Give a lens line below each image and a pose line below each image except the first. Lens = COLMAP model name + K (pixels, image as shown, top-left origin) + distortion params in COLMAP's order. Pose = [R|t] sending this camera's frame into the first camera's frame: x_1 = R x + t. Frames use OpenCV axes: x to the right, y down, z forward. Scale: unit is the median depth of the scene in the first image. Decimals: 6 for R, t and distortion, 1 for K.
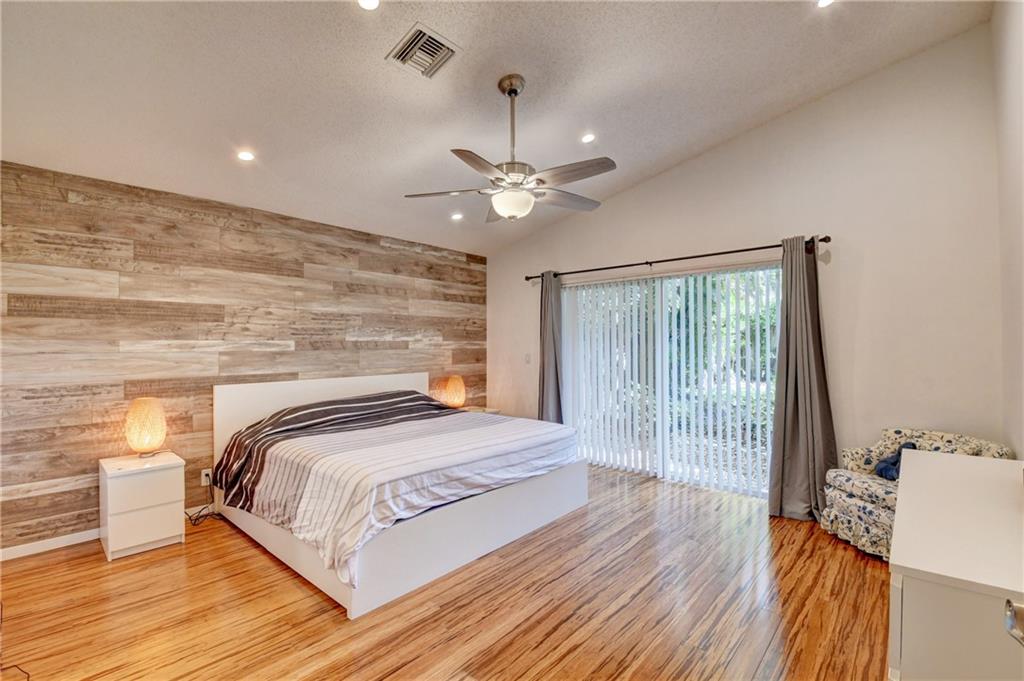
lens RADIAL K [[466.2, 0, 508.9], [0, 466.2, 341.8], [0, 0, 1]] dist [-0.012487, -0.016030]
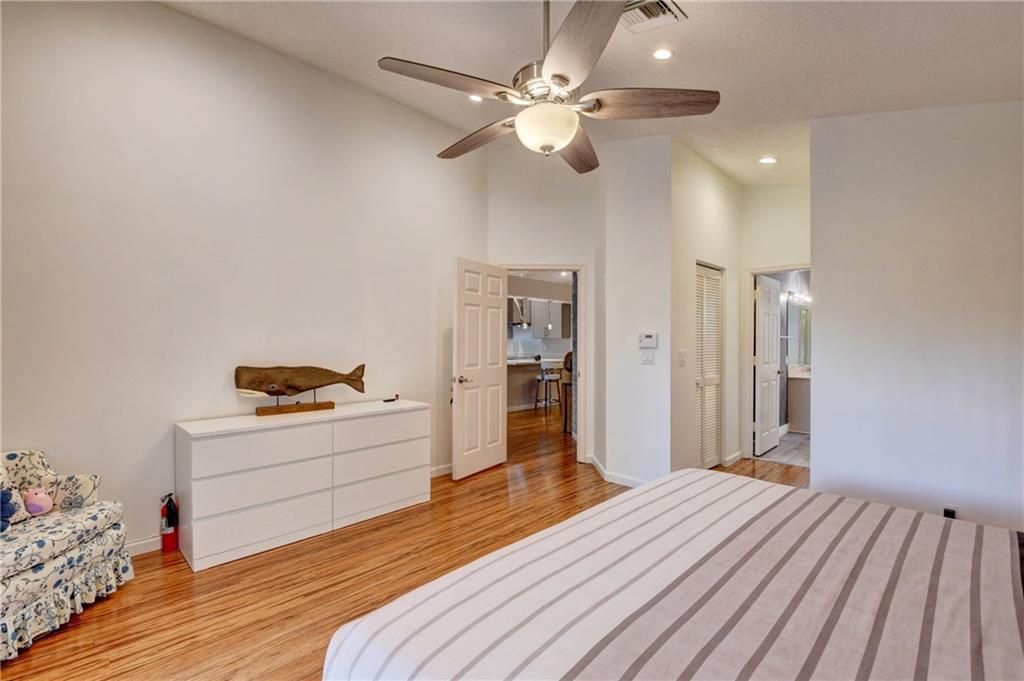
lens RADIAL K [[466.2, 0, 508.9], [0, 466.2, 341.8], [0, 0, 1]] dist [-0.012487, -0.016030]
pose [[-0.998285, 0.003994, 0.058400, 0.019240], [0.003618, 0.999972, -0.006551, 0.012869], [-0.058425, -0.006328, -0.998272, 1.672823]]
